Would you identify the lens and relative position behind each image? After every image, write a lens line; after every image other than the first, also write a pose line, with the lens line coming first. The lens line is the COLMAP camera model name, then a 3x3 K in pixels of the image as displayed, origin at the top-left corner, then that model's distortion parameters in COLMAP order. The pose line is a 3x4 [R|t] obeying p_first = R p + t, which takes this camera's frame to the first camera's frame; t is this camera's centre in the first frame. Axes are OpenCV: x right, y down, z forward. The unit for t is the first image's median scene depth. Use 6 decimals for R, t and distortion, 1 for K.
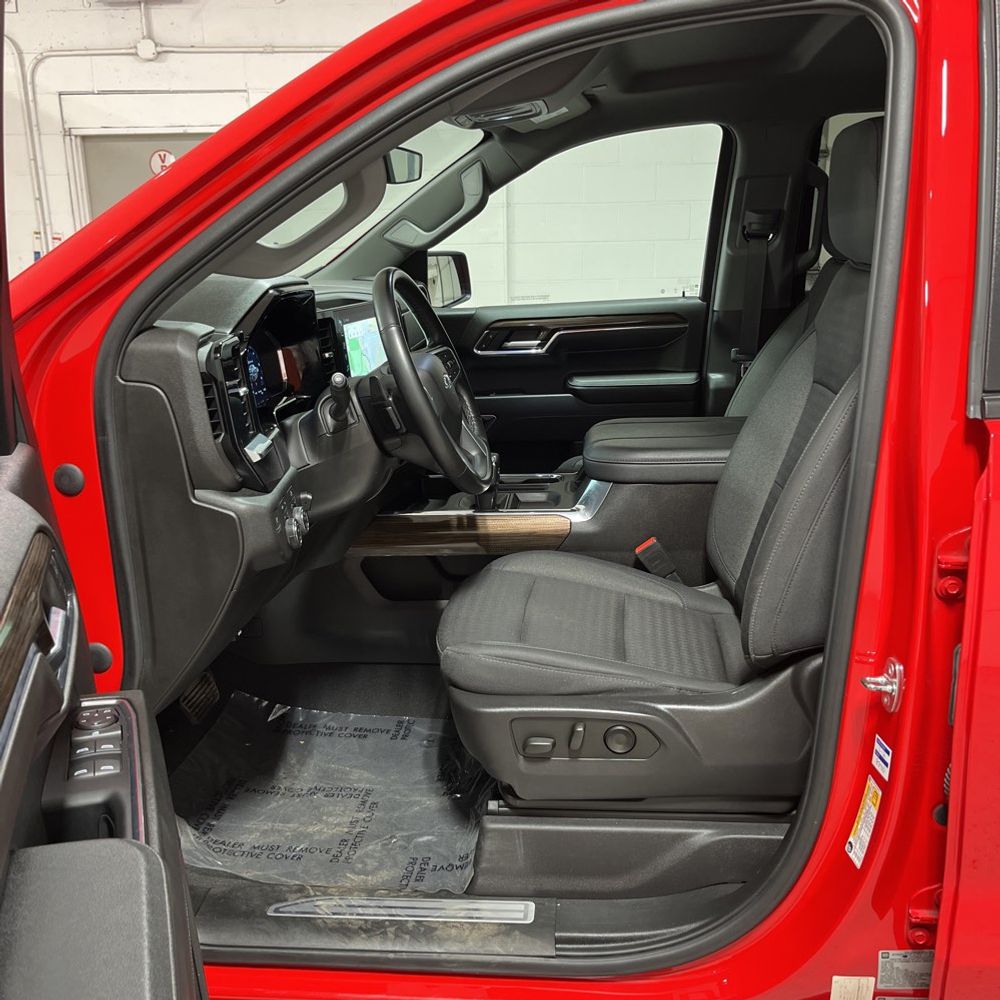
lens RADIAL K [[1018.0, 0, 500.0], [0, 1018.0, 500.0], [0, 0, 1]] dist [0.053683, -0.042068]
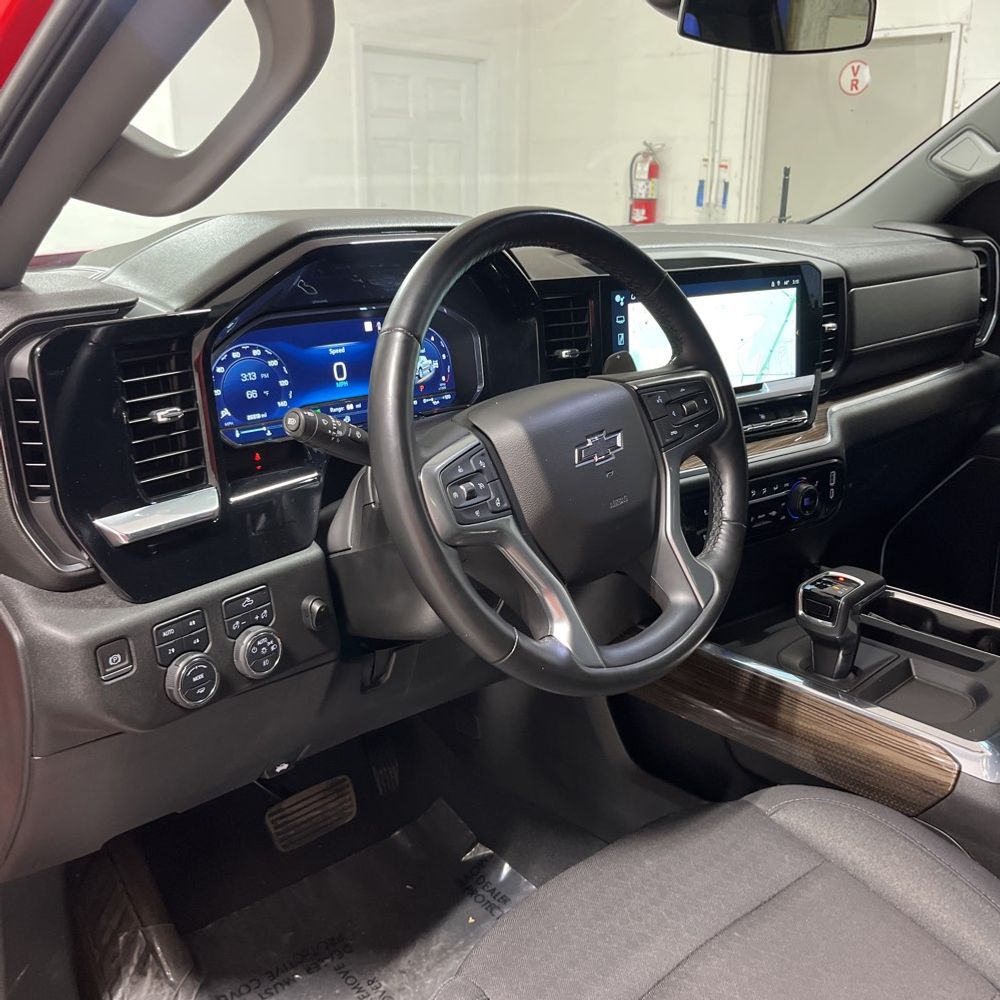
lens RADIAL K [[1018.0, 0, 500.0], [0, 1018.0, 500.0], [0, 0, 1]] dist [0.053683, -0.042068]
pose [[0.752366, 0.219467, -0.621112, 0.059276], [-0.181241, 0.975446, 0.125129, -0.039664], [0.633323, 0.018429, 0.773668, 0.162330]]
